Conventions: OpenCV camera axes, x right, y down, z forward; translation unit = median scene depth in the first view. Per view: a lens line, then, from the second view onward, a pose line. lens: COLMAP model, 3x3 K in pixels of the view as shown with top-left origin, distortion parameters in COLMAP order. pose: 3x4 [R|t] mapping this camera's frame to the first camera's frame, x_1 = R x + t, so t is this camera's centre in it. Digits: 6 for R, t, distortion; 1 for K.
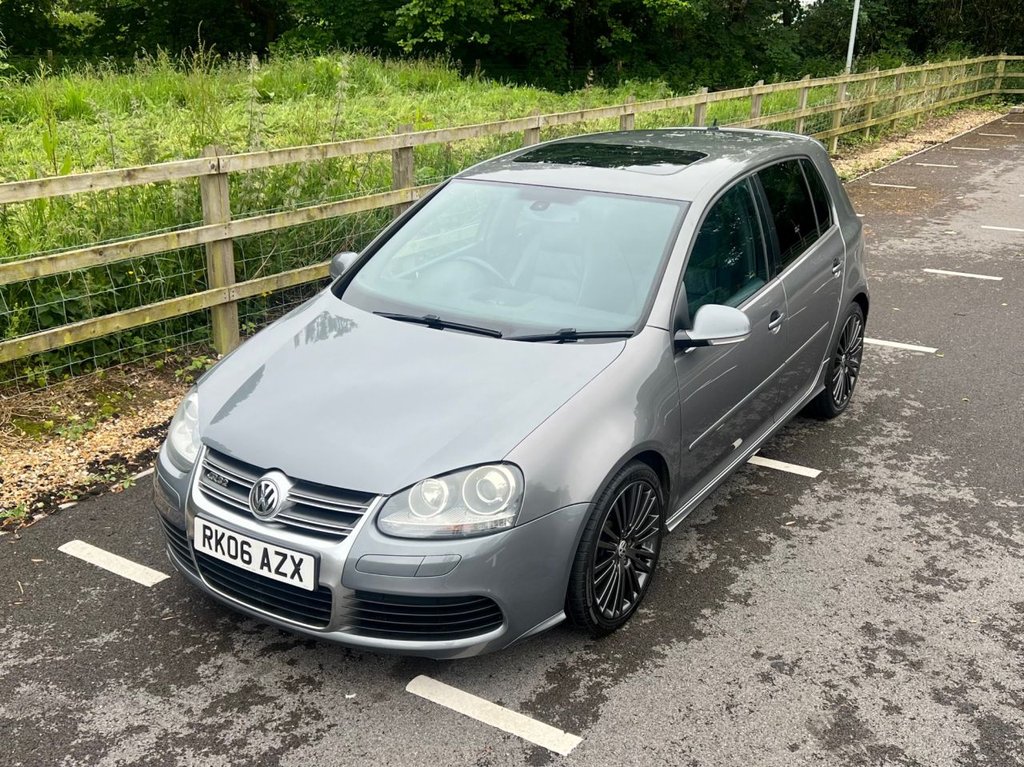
lens RADIAL K [[1080.1, 0, 497.4], [0, 1080.1, 442.3], [0, 0, 1]] dist [0.041893, -0.022853]
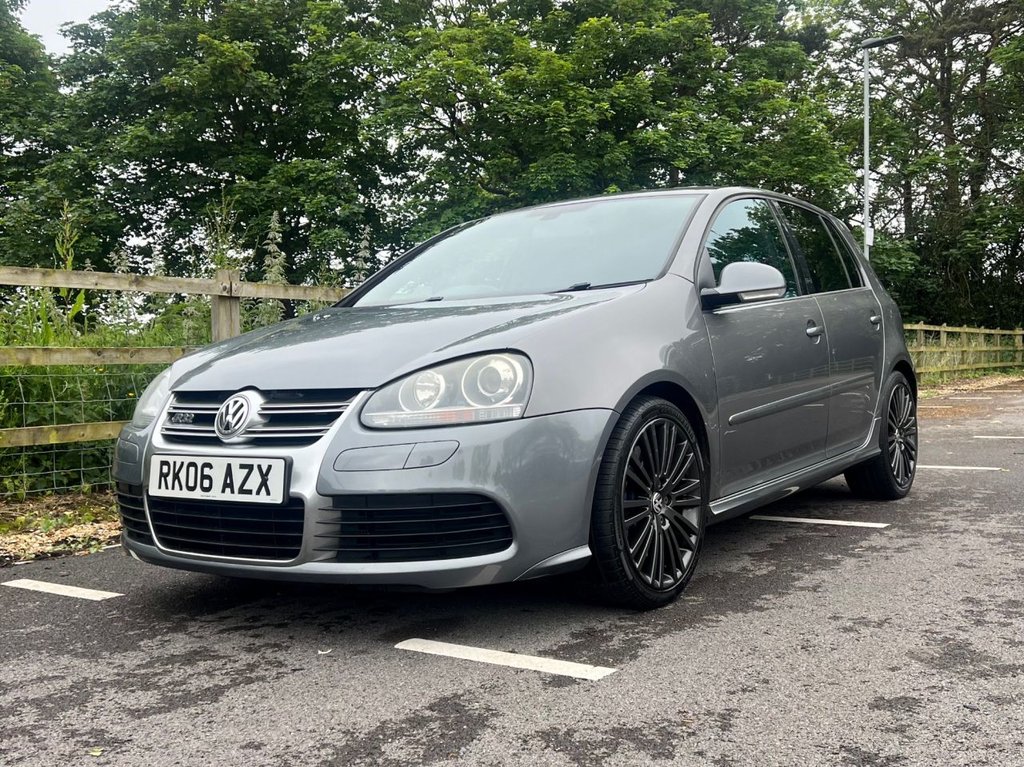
lens RADIAL K [[1110.4, 0, 501.6], [0, 1110.4, 380.5], [0, 0, 1]] dist [0.029113, -0.012620]
pose [[0.999277, -0.029958, -0.023430, 0.019149], [0.019767, 0.935413, -0.353005, 0.335615], [0.032492, 0.352286, 0.935328, 0.169362]]
